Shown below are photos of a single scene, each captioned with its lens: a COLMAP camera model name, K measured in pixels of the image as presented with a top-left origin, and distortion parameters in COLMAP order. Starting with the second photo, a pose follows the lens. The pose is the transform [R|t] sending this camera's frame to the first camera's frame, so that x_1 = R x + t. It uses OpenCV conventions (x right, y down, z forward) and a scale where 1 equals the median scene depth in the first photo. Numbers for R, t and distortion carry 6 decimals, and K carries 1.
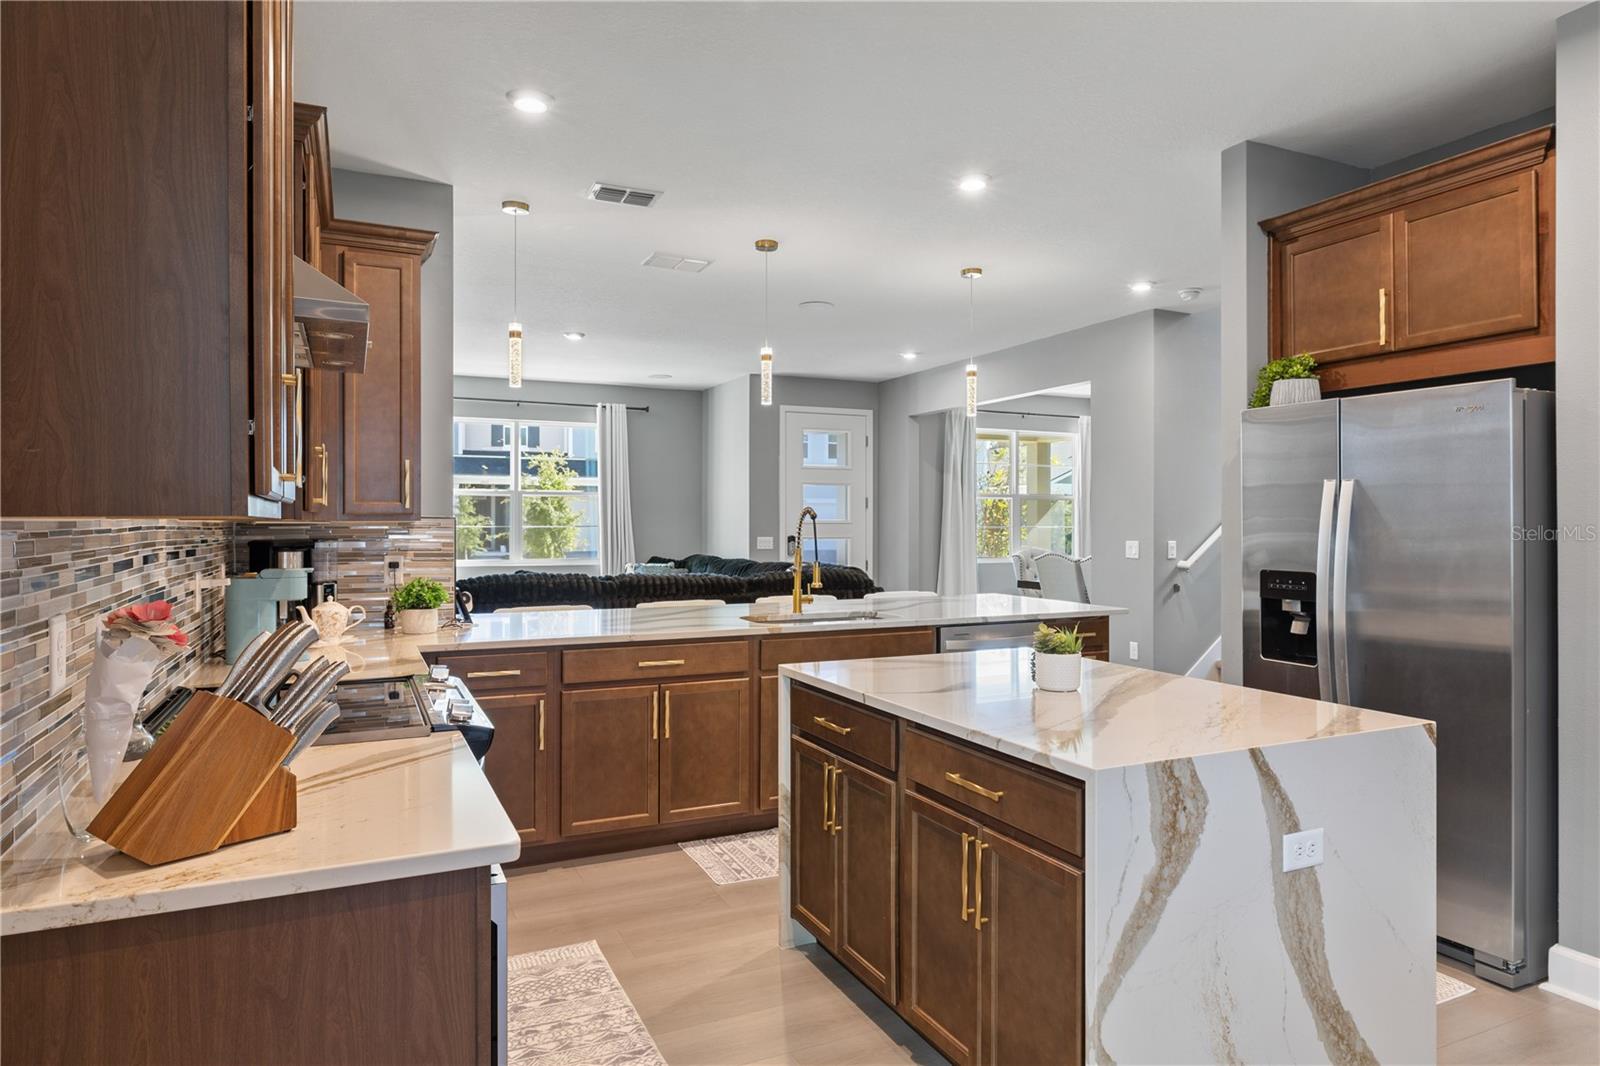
lens RADIAL K [[957.4, 0, 801.6], [0, 957.4, 525.0], [0, 0, 1]] dist [0.000640, 0.001088]
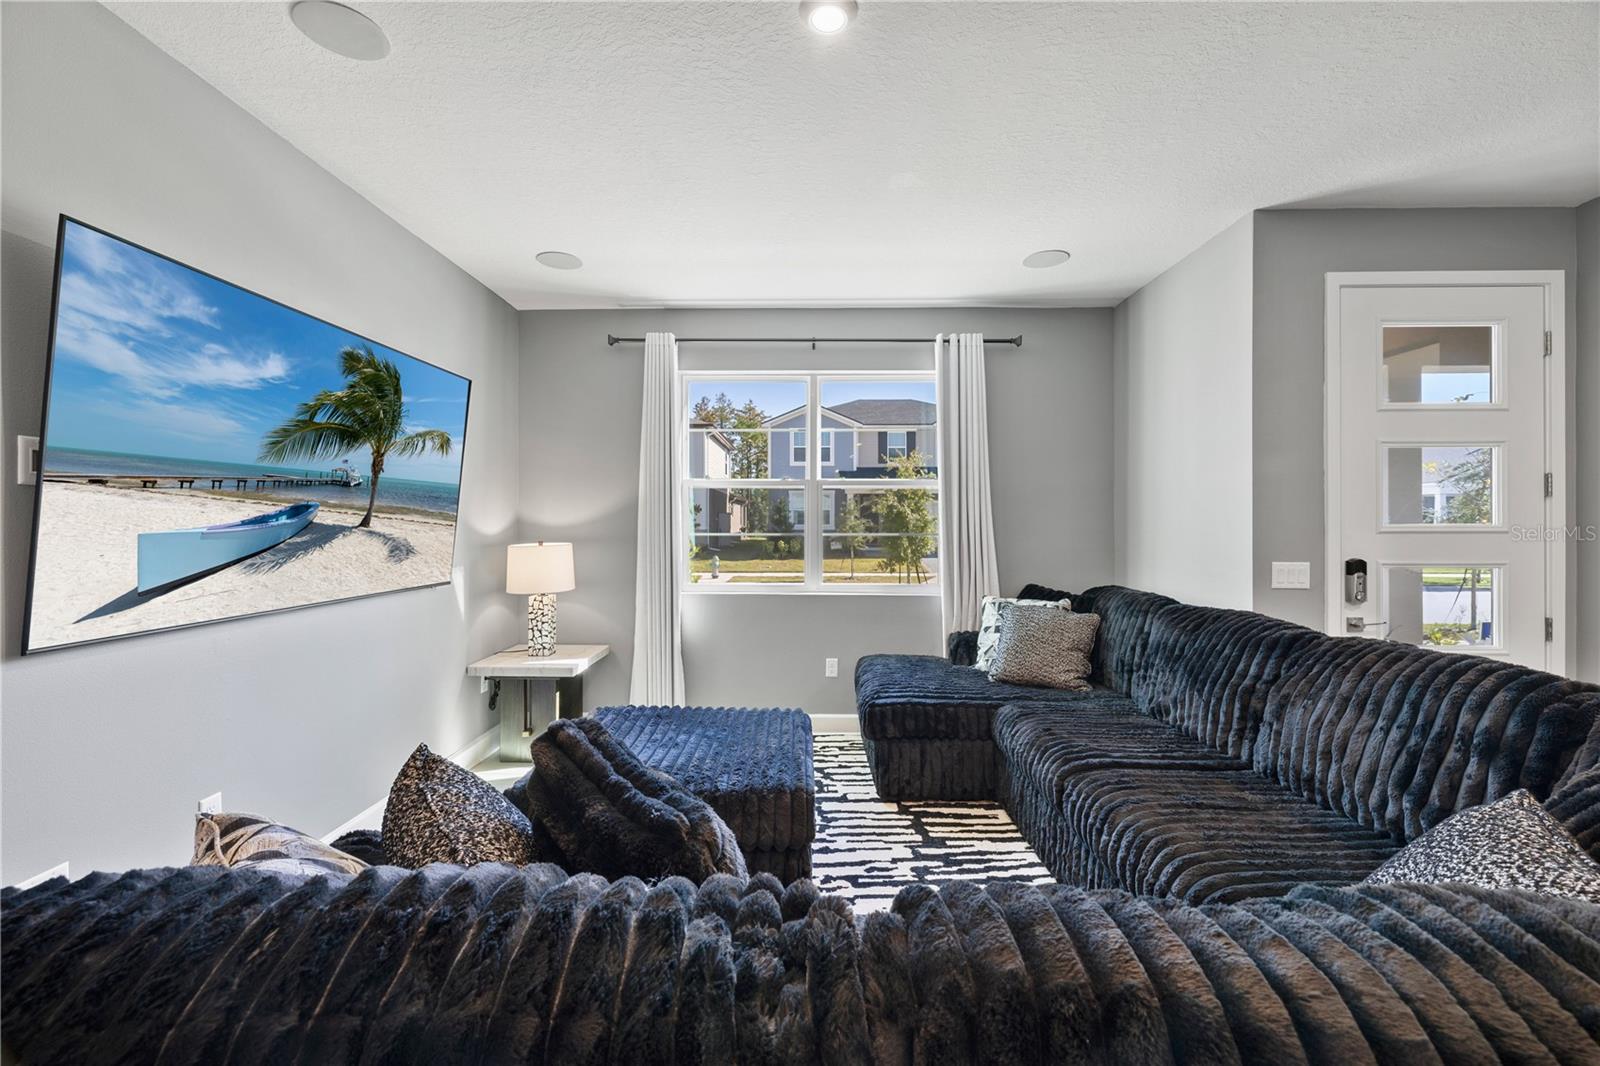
lens RADIAL K [[702.2, 0, 796.1], [0, 702.2, 530.3], [0, 0, 1]] dist [-0.000143, -0.000899]
pose [[0.898673, -0.000202, -0.438619, -0.095796], [0.003469, 0.999972, 0.006646, -0.004998], [0.438606, -0.007494, 0.898648, 0.552718]]
